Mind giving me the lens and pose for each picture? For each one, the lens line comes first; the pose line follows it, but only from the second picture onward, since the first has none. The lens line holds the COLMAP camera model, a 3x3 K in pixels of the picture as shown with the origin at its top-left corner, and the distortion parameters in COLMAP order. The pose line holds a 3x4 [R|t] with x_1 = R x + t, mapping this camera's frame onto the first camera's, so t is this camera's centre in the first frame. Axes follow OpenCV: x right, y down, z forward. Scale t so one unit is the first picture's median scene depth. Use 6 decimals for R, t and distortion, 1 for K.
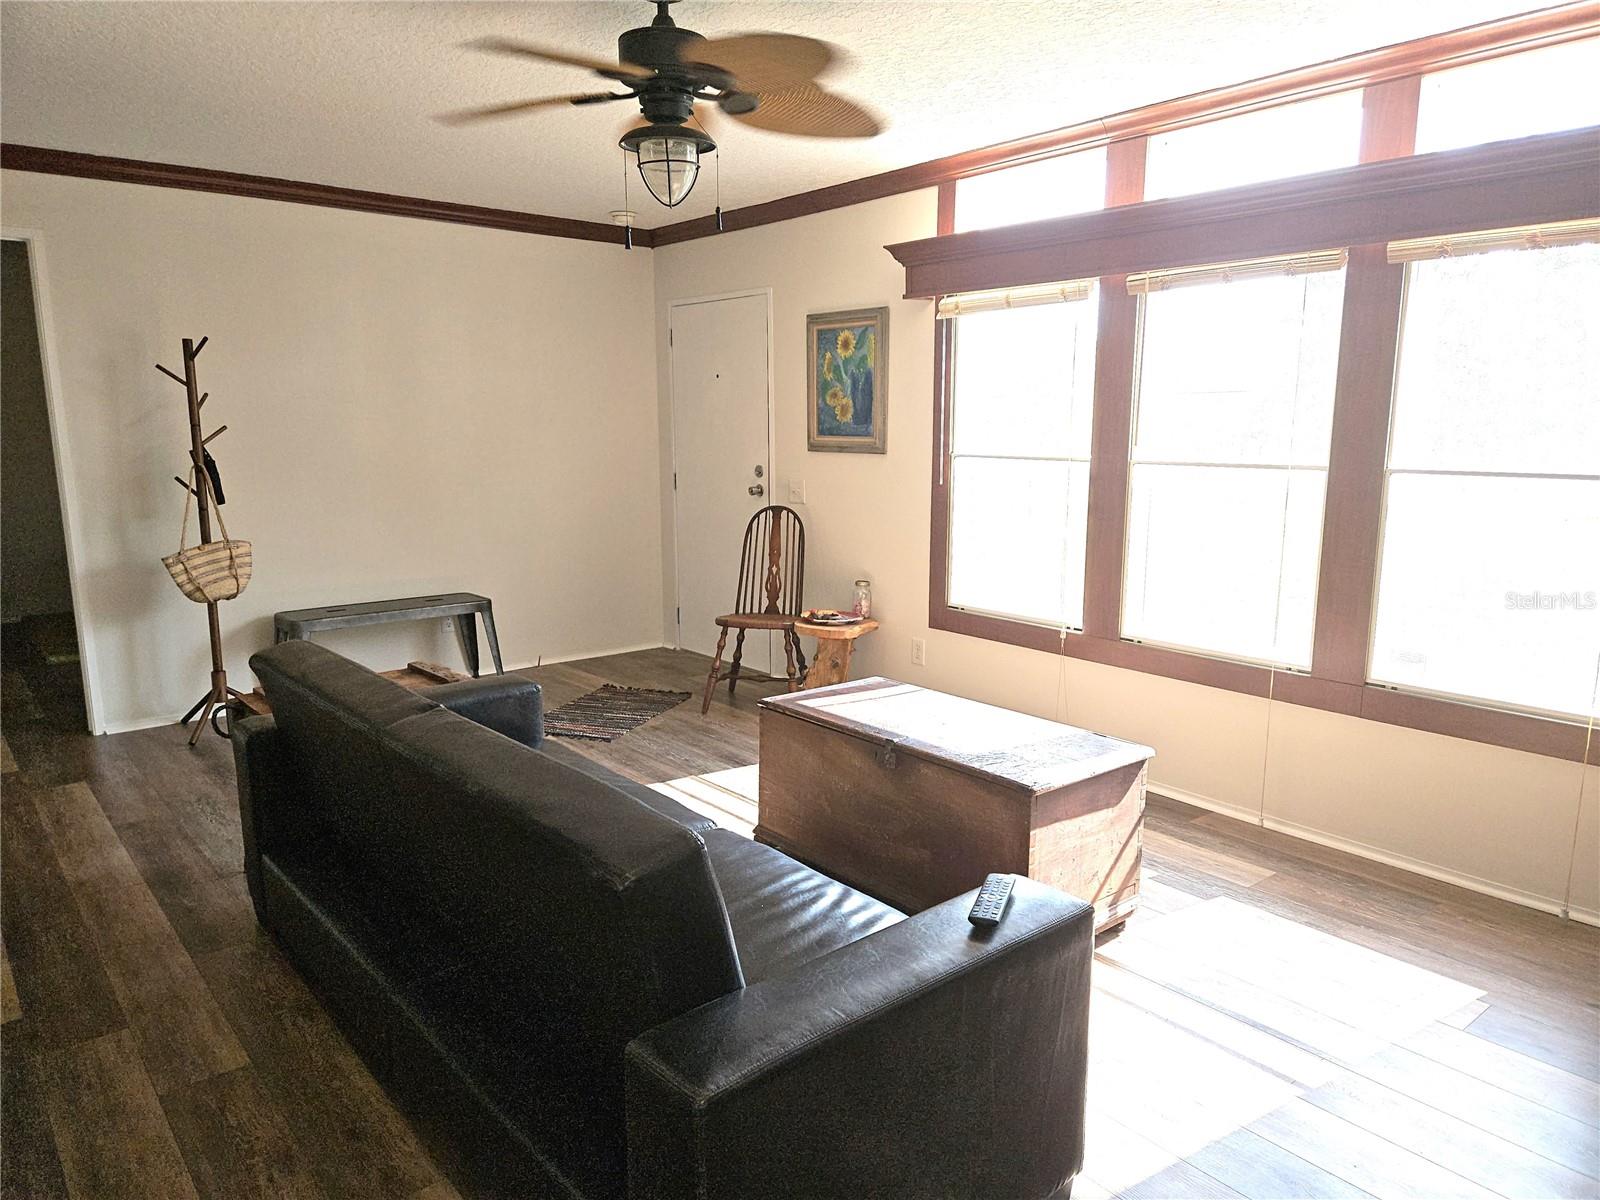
lens RADIAL K [[1069.2, 0, 792.0], [0, 1069.2, 606.8], [0, 0, 1]] dist [0.078614, -0.065549]
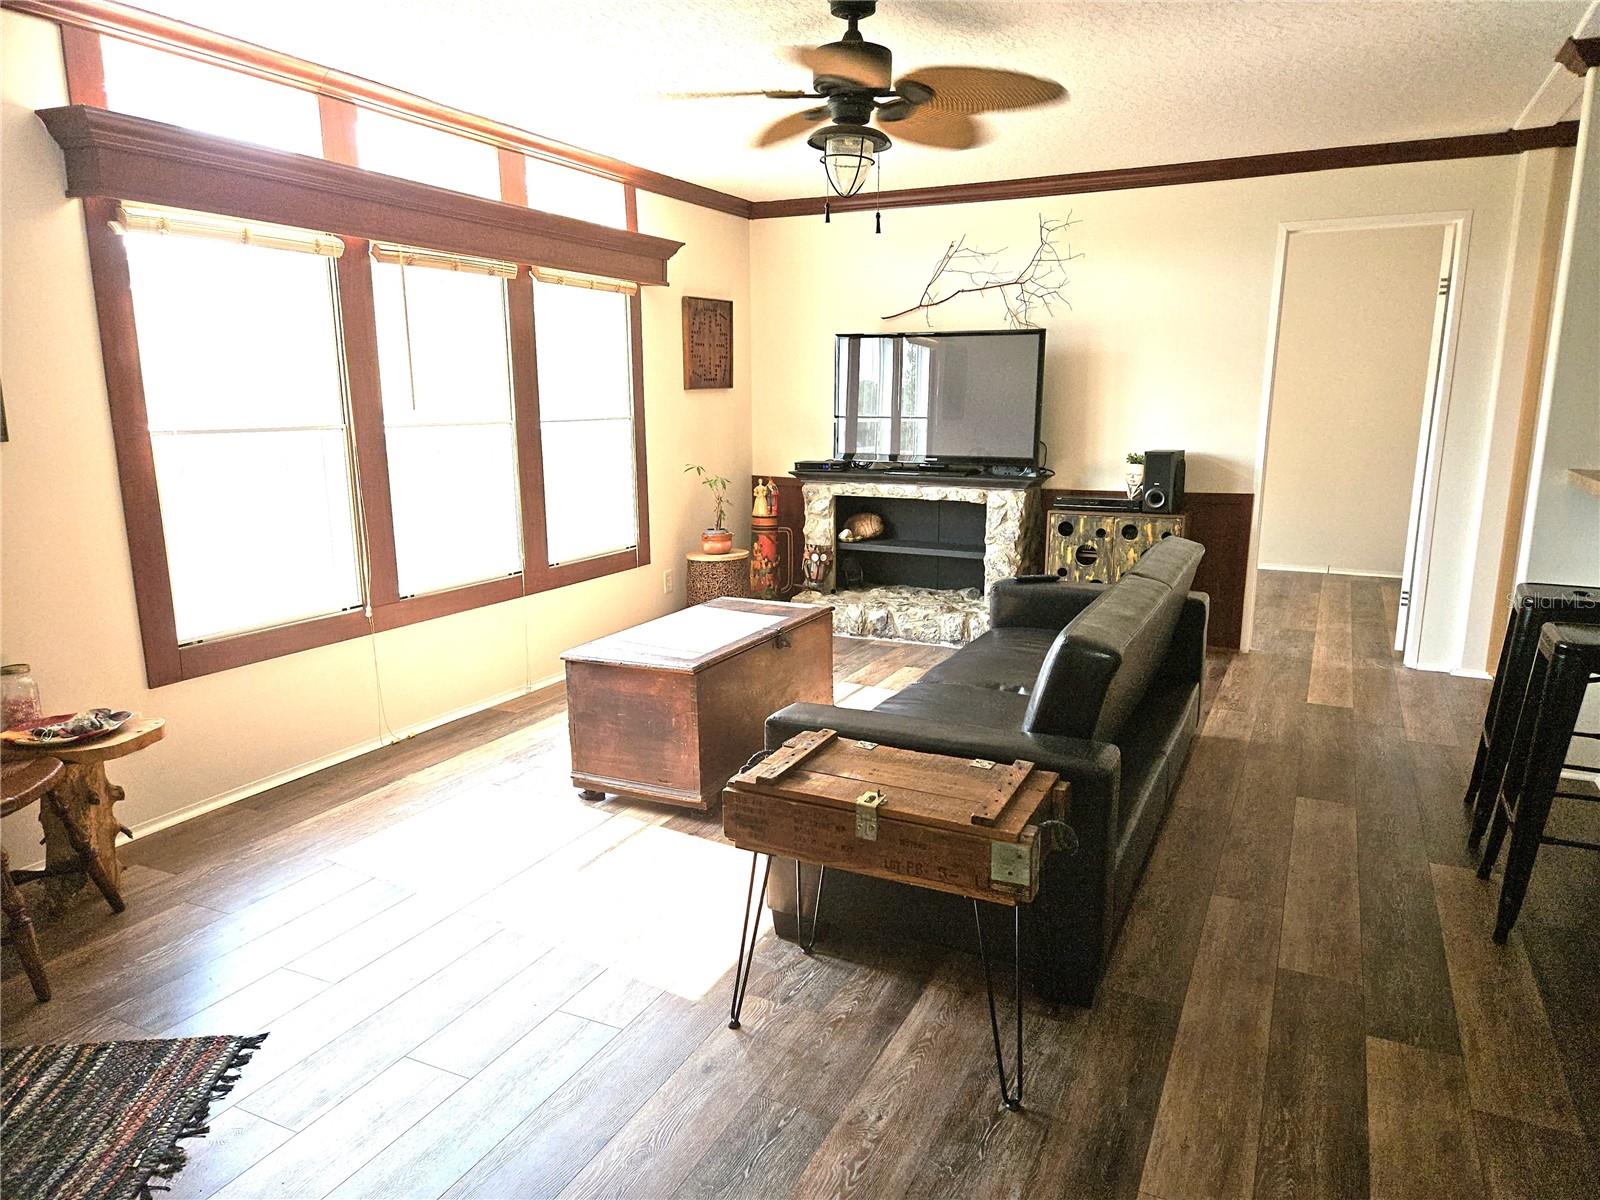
lens RADIAL K [[1069.2, 0, 825.4], [0, 1069.2, 590.5], [0, 0, 1]] dist [0.078614, -0.065549]
pose [[-0.423906, -0.168041, 0.889981, -0.664108], [0.159106, 0.953540, 0.255825, -0.150405], [-0.891622, 0.250047, -0.377475, 0.870180]]
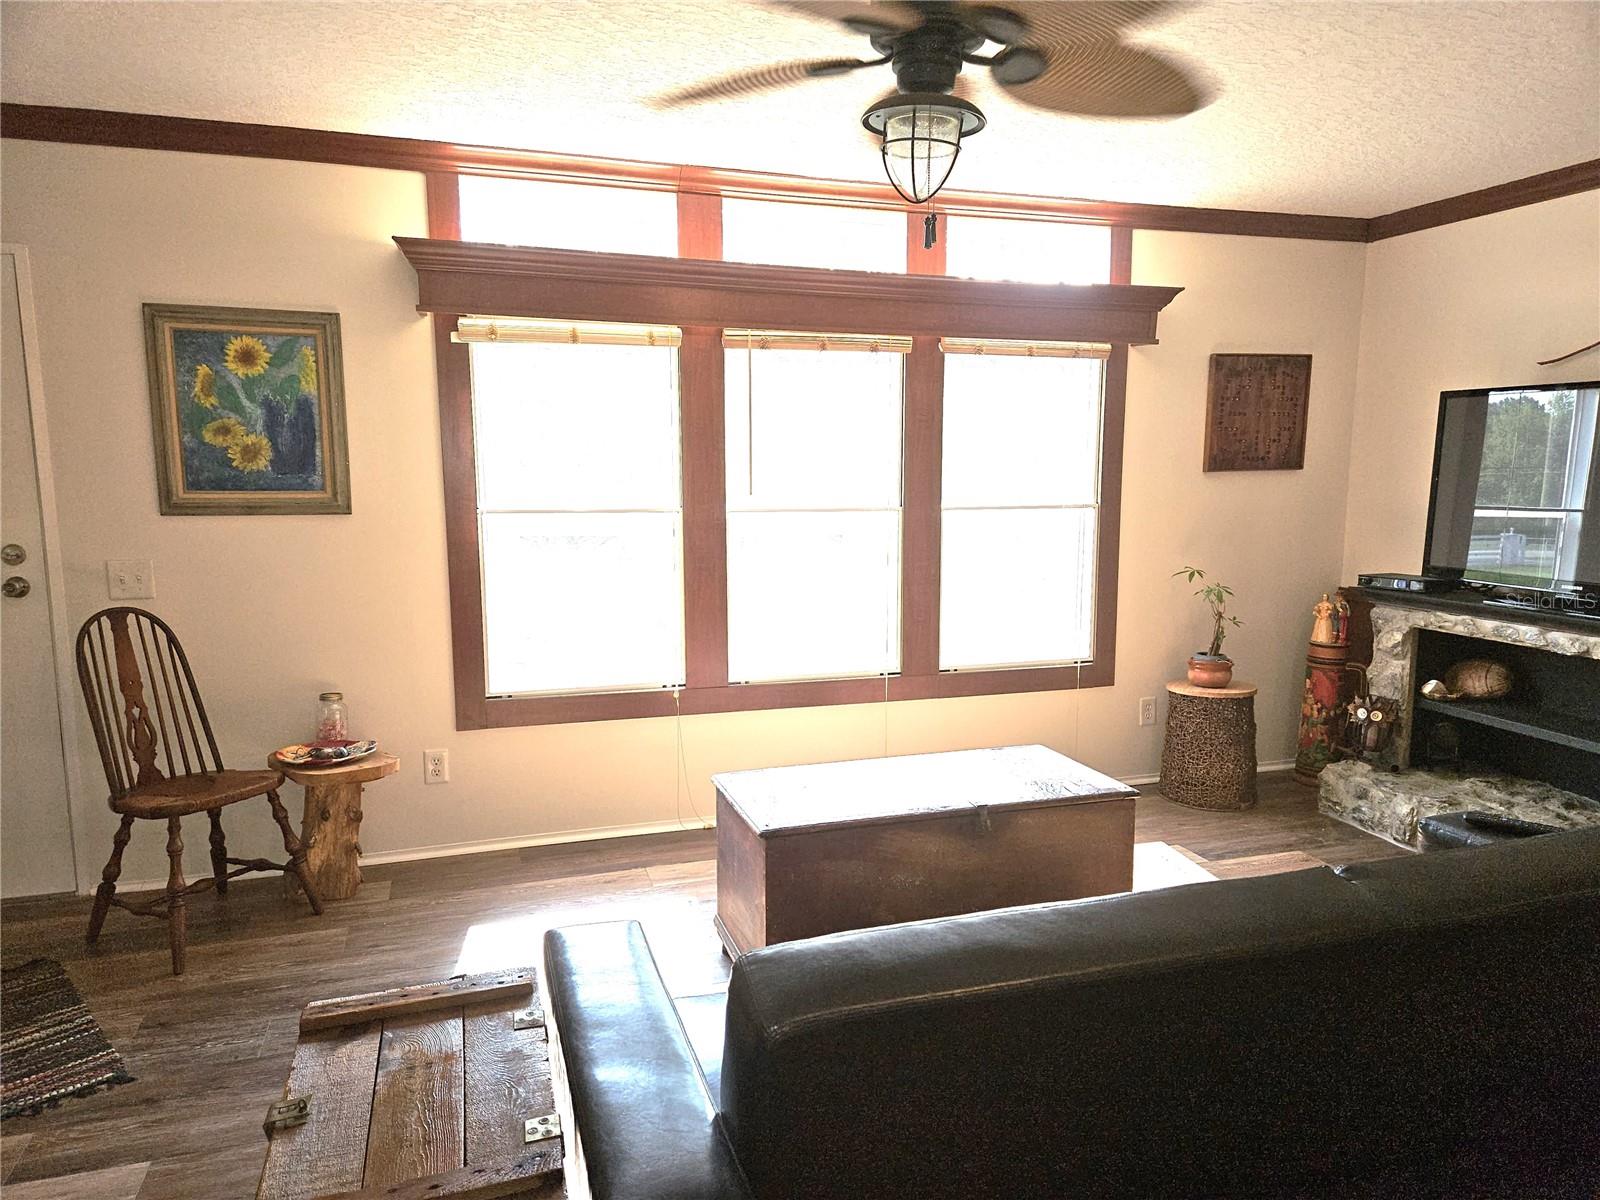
lens RADIAL K [[1069.2, 0, 808.1], [0, 1069.2, 600.9], [0, 0, 1]] dist [0.078614, -0.065549]
pose [[0.368808, -0.118700, 0.921895, -0.496918], [0.159577, 0.985173, 0.063009, -0.083914], [-0.915705, 0.123875, 0.382281, 0.455950]]
